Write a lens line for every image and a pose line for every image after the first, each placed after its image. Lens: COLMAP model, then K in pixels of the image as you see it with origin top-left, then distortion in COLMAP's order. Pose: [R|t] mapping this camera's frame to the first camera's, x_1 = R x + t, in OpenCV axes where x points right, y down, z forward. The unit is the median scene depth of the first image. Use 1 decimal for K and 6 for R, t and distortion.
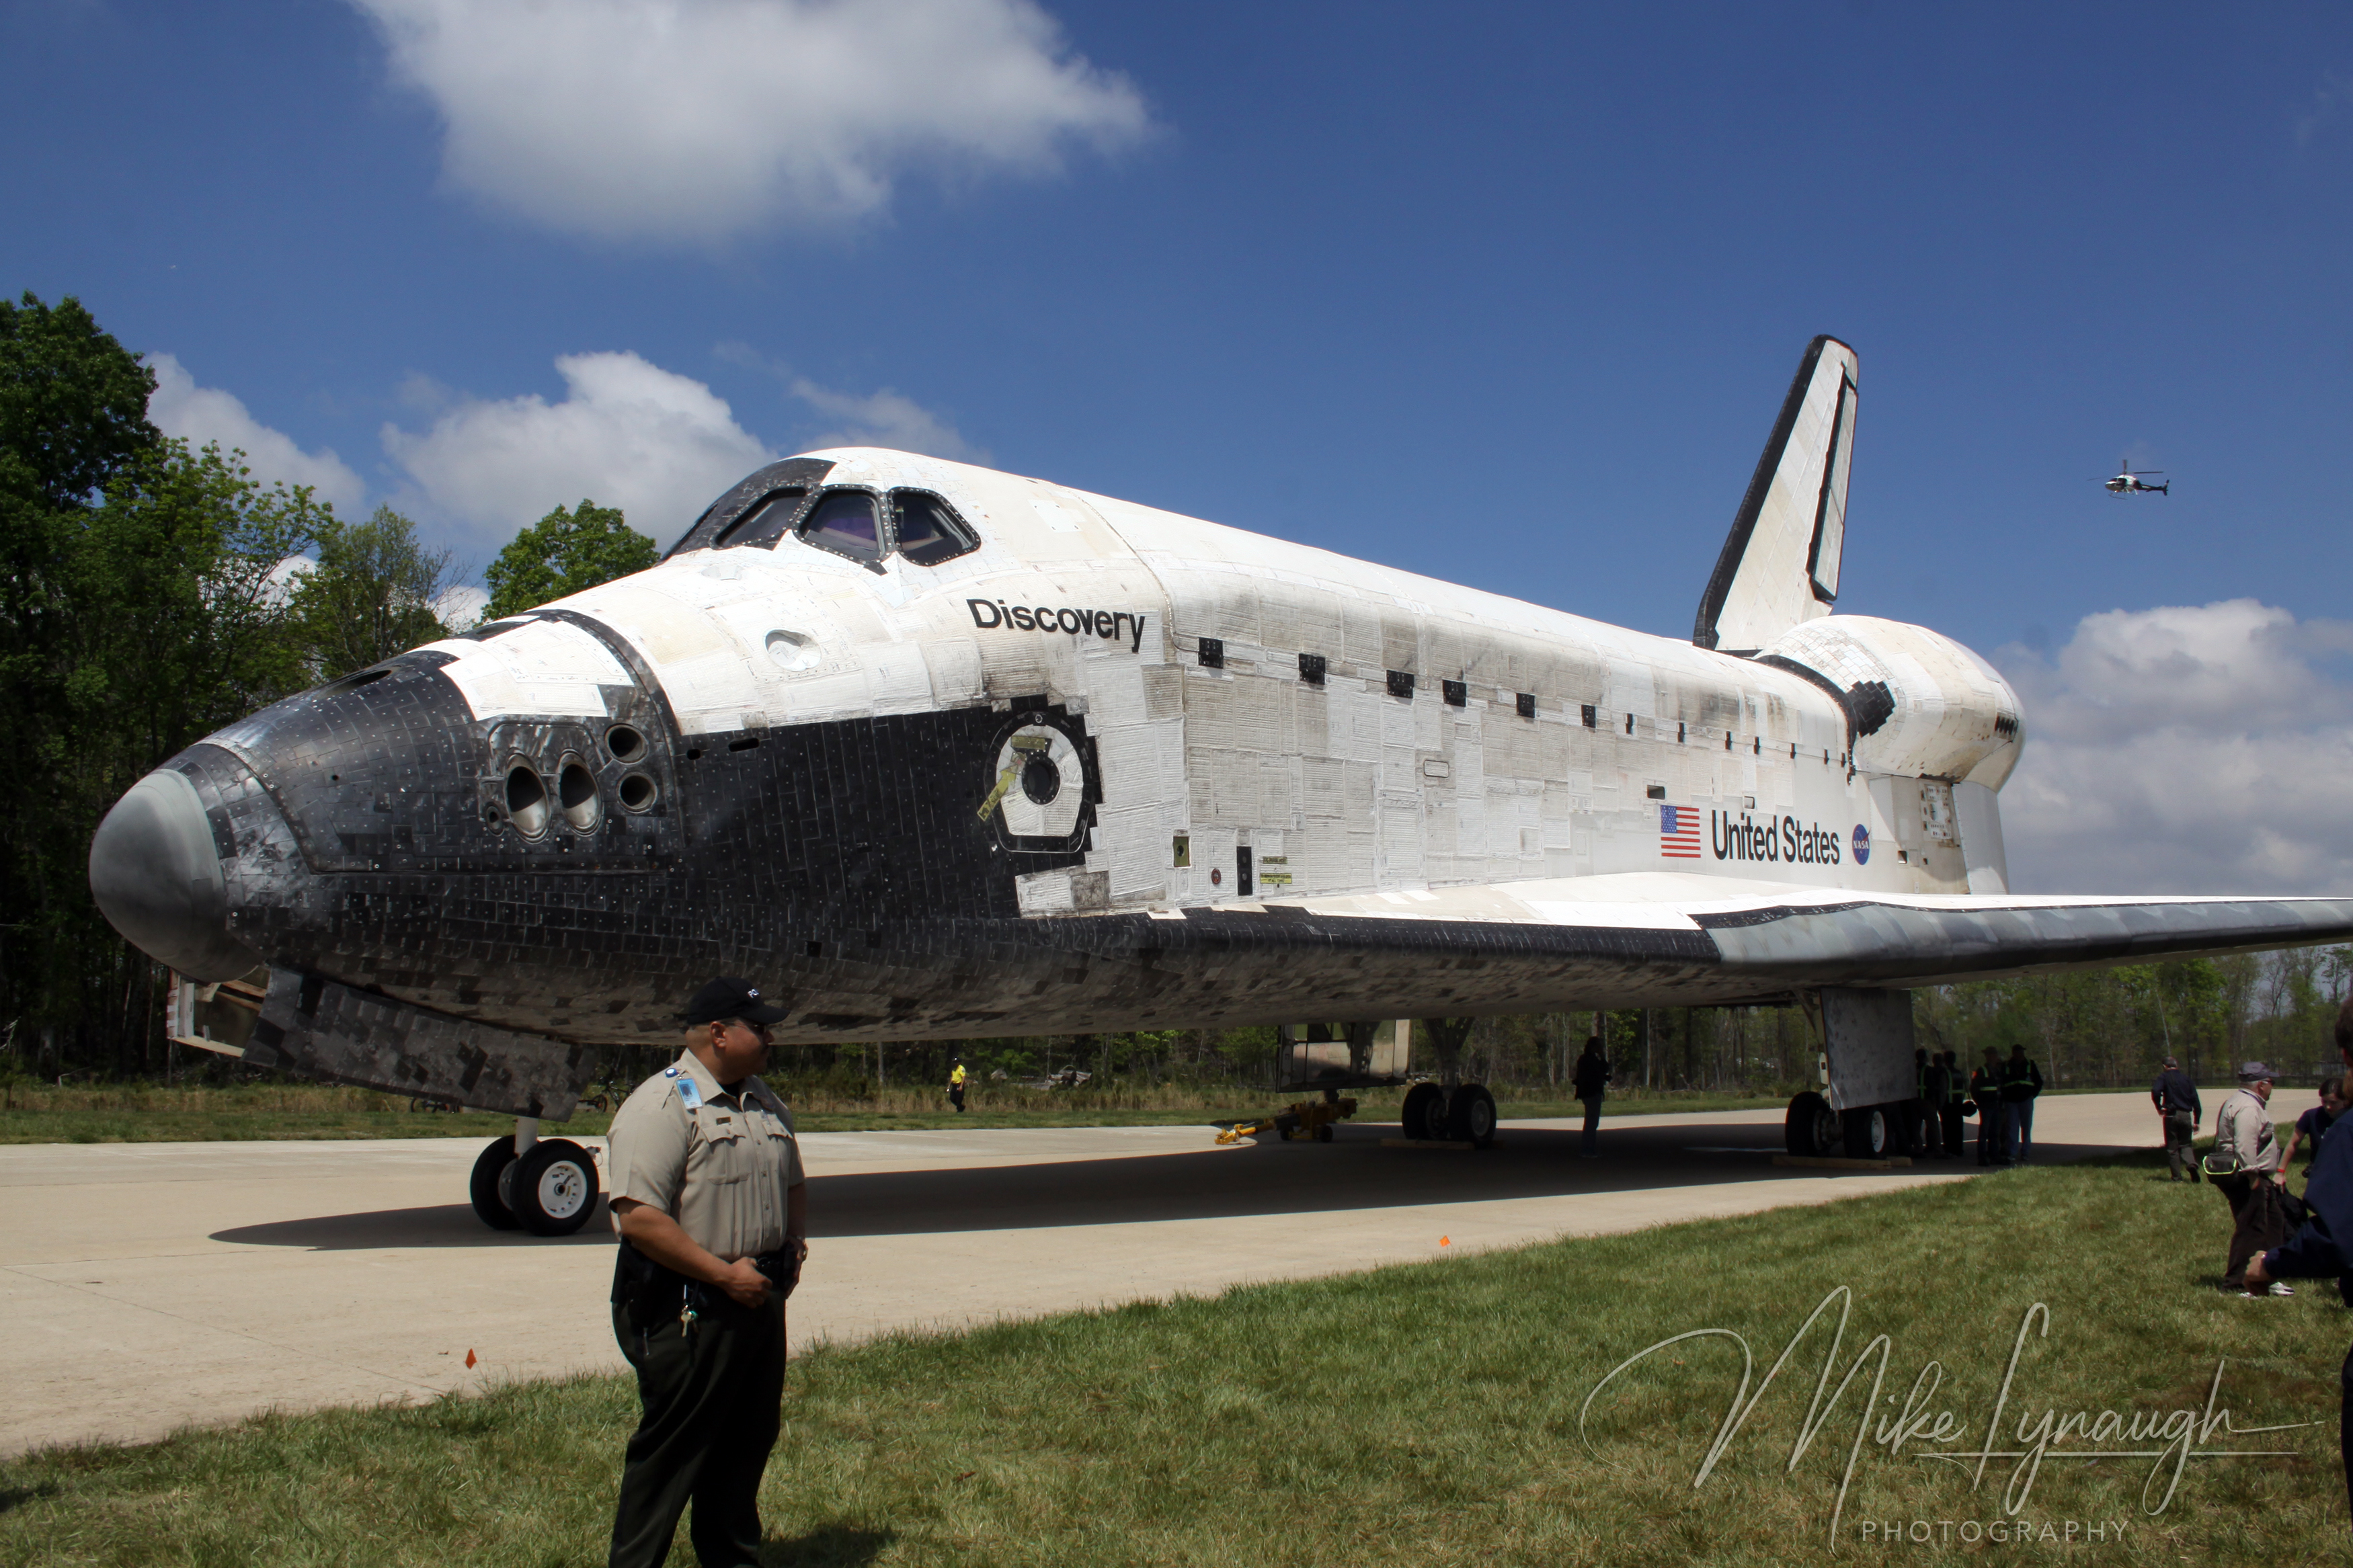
lens RADIAL K [[1992.8, 0, 1166.4], [0, 1992.8, 798.5], [0, 0, 1]] dist [-0.136451, 0.012263]
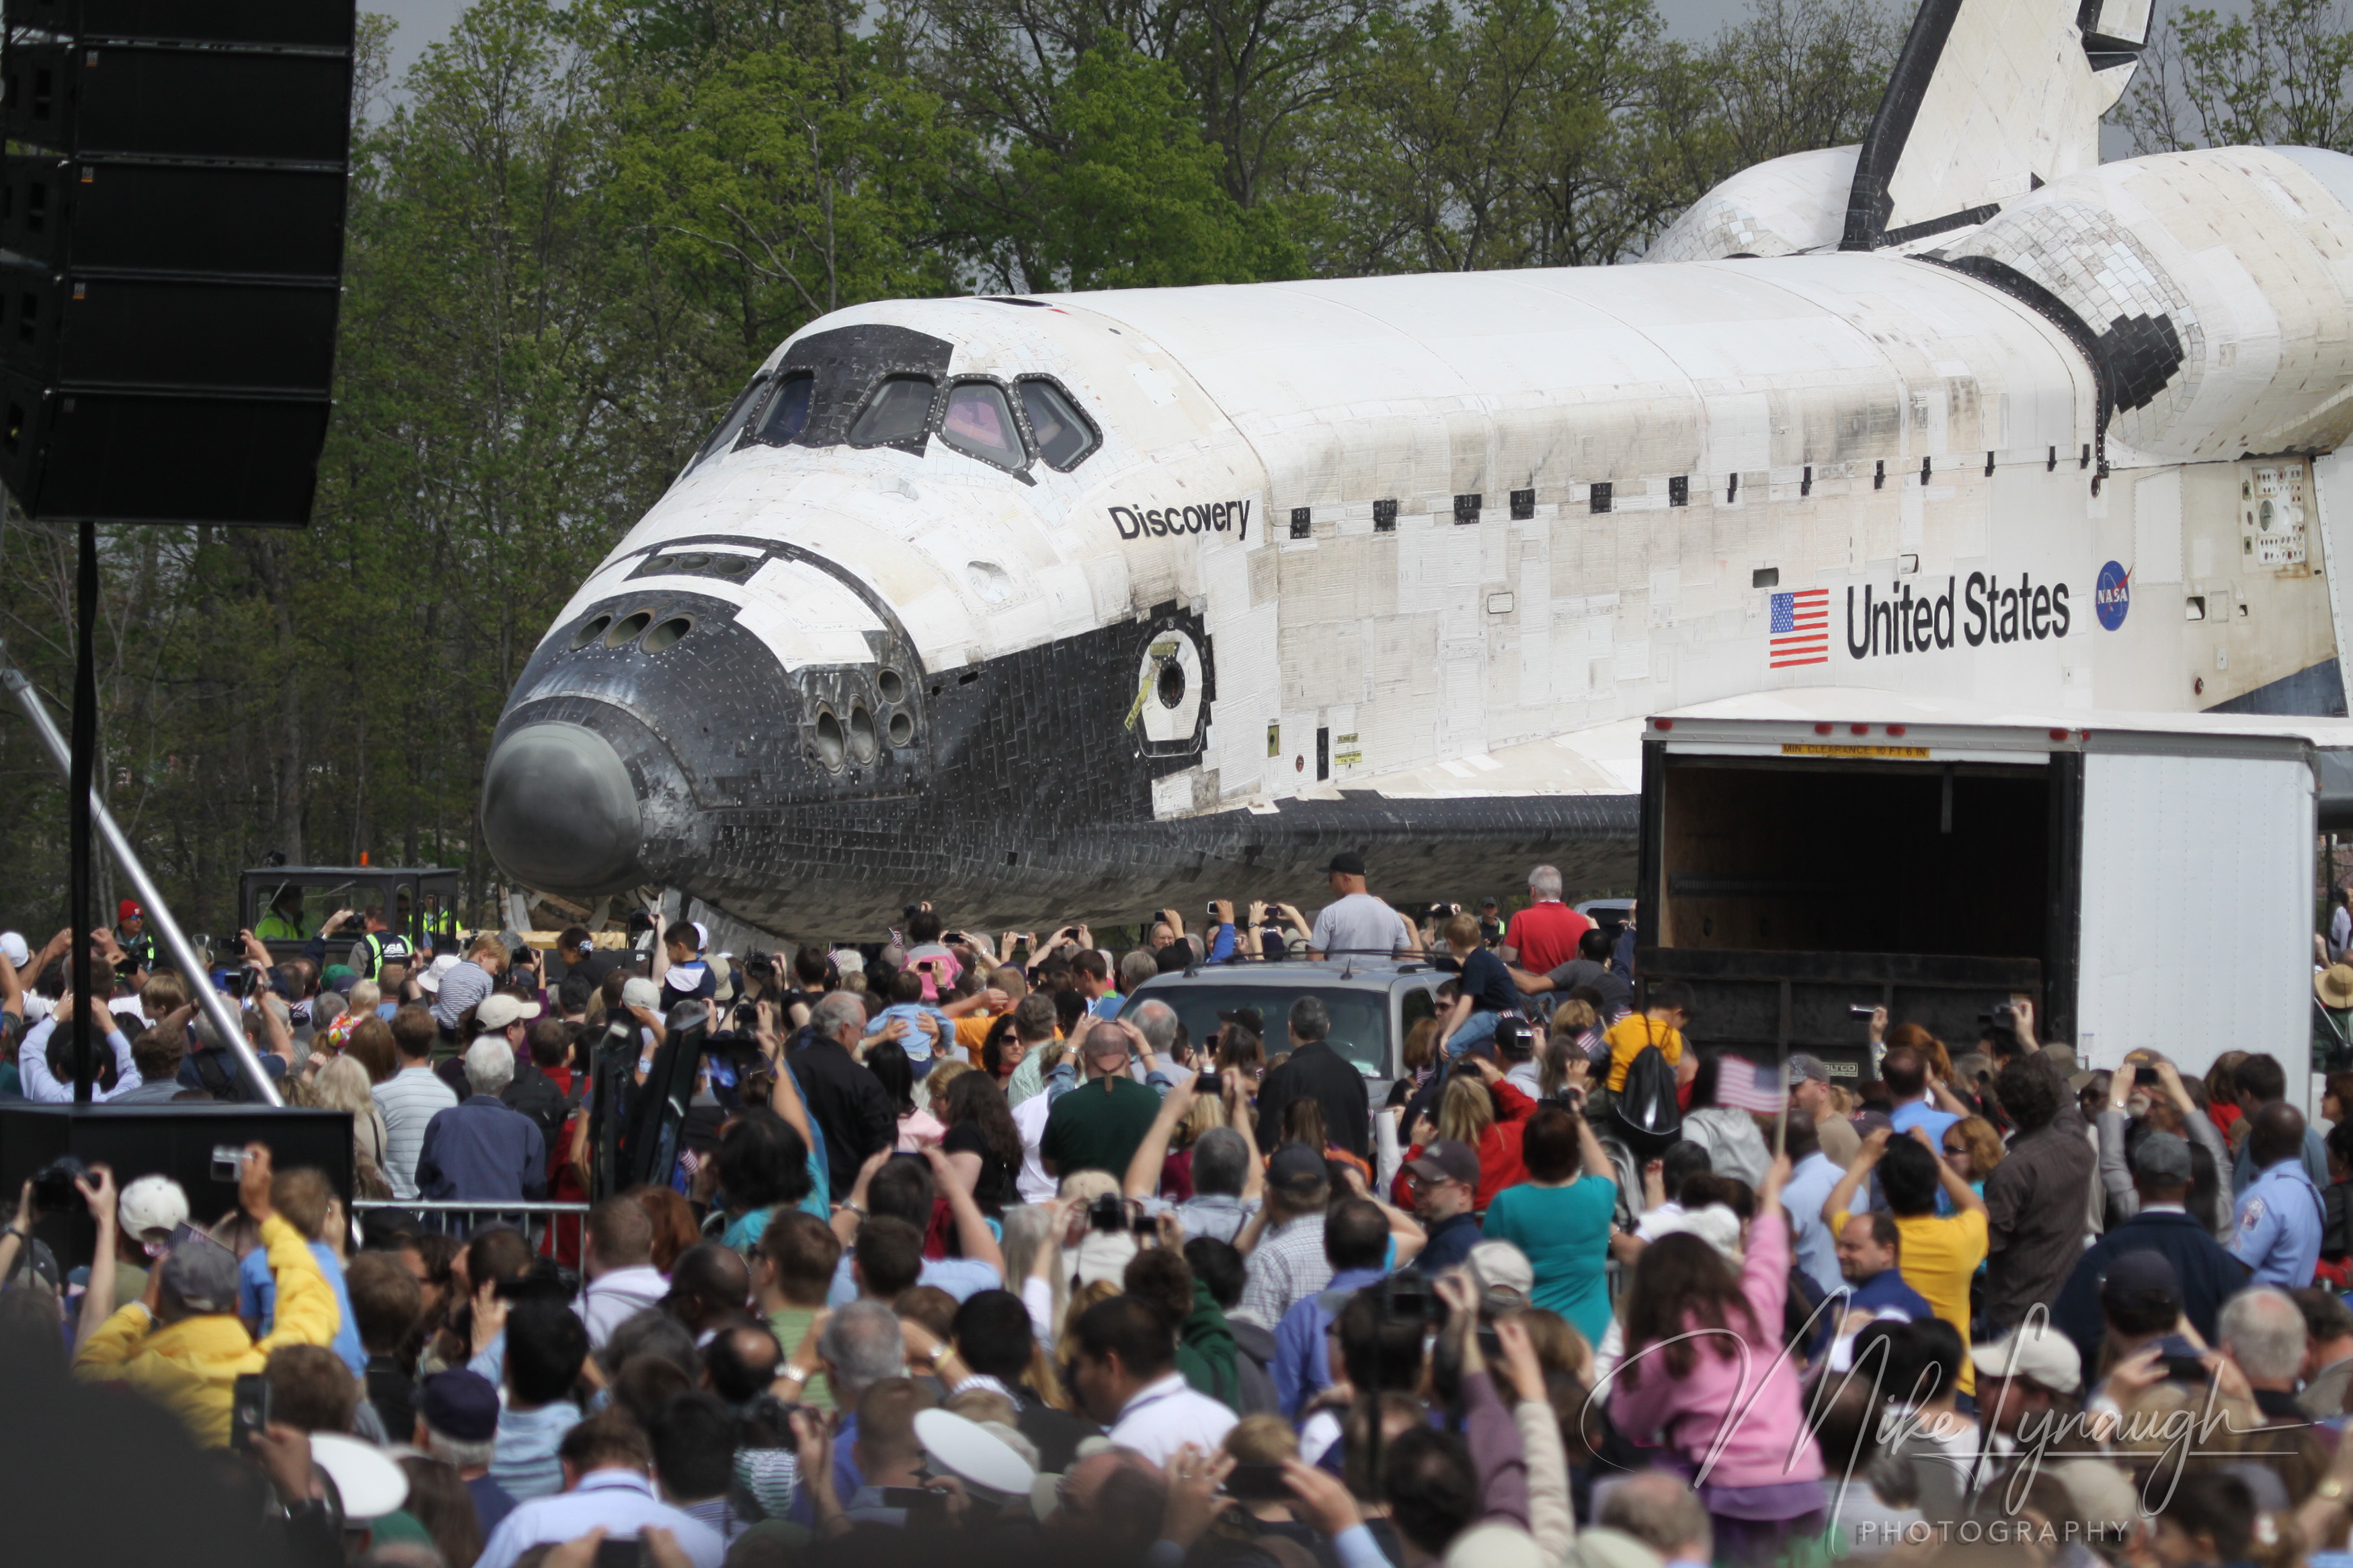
lens RADIAL K [[14767.3, 0, 1176.9], [0, 14767.3, 783.4], [0, 0, 1]] dist [0.628095, 0.000000]
pose [[0.979302, 0.010991, 0.202107, -1.461202], [-0.036559, 0.991706, 0.123218, -0.819634], [-0.199076, -0.128056, 0.971581, -5.844633]]
